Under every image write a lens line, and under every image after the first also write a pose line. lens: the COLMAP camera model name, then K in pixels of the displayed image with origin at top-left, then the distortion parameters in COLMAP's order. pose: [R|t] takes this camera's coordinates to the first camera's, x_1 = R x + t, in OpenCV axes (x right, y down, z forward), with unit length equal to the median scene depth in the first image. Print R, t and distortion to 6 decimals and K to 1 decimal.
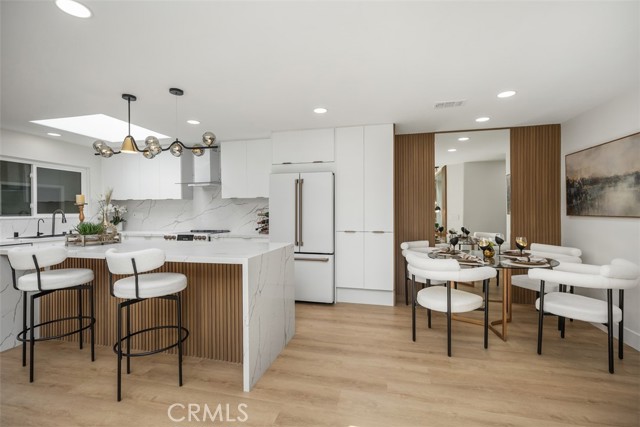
lens RADIAL K [[288.4, 0, 319.5], [0, 288.4, 212.4], [0, 0, 1]] dist [0.008976, -0.001138]
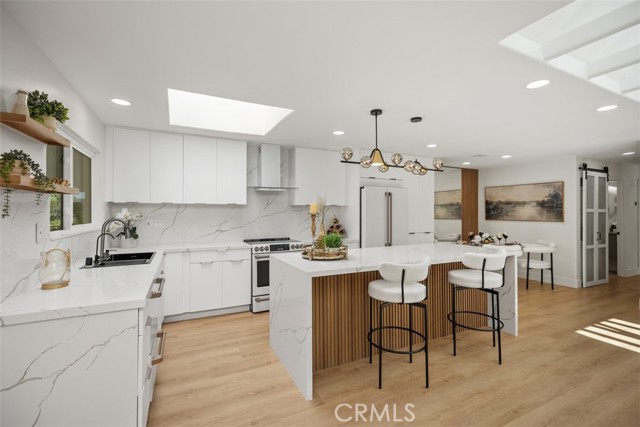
lens RADIAL K [[288.4, 0, 319.5], [0, 288.4, 210.5], [0, 0, 1]] dist [0.008976, -0.001138]
pose [[0.766988, 0.010444, 0.641577, -1.216822], [-0.001798, 0.999899, -0.014128, -0.022450], [-0.641659, 0.009682, 0.766929, 0.277161]]
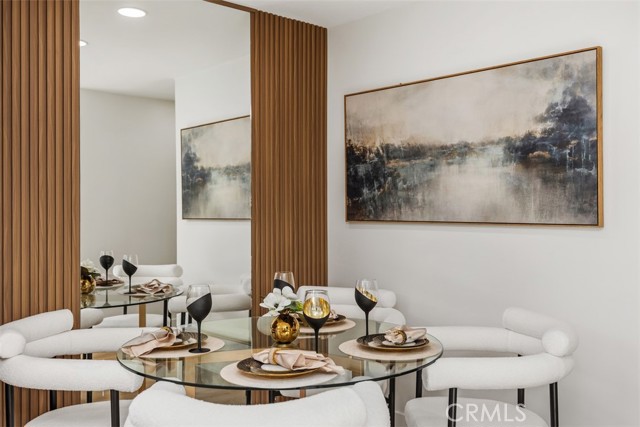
lens RADIAL K [[613.6, 0, 320.1], [0, 613.6, 211.0], [0, 0, 1]] dist [-0.016991, 0.000000]
pose [[0.552373, 0.001506, 0.833595, -0.015242], [0.003003, 0.999988, -0.003796, -0.002744], [-0.833591, 0.004600, 0.552363, 0.506109]]
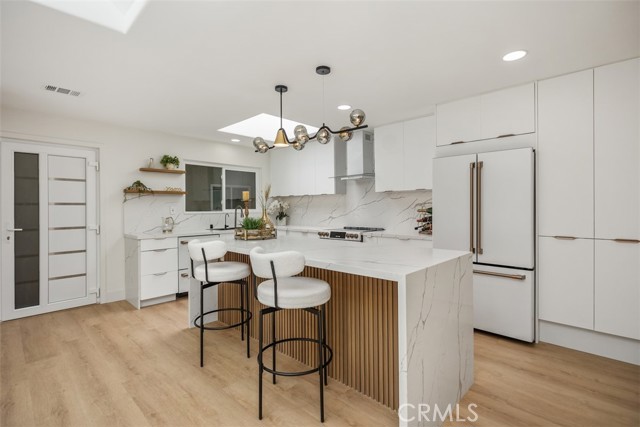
lens RADIAL K [[302.1, 0, 318.4], [0, 302.1, 208.2], [0, 0, 1]] dist [-0.001299, -0.000271]
pose [[0.866272, -0.000134, -0.499572, -0.039580], [0.000792, 0.999999, 0.001106, -0.000166], [0.499571, -0.001354, 0.866272, 0.157481]]
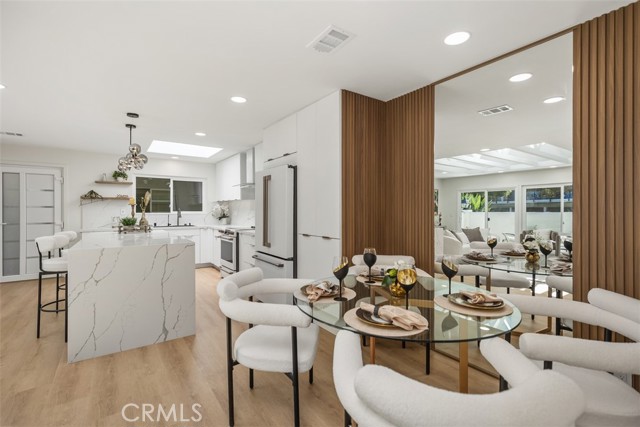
lens RADIAL K [[288.4, 0, 322.6], [0, 288.4, 212.6], [0, 0, 1]] dist [0.008976, -0.001138]
pose [[0.760809, 0.008276, -0.648924, 0.759654], [-0.005748, 0.999965, 0.006014, -0.002589], [0.648951, -0.000845, 0.760830, 0.454467]]
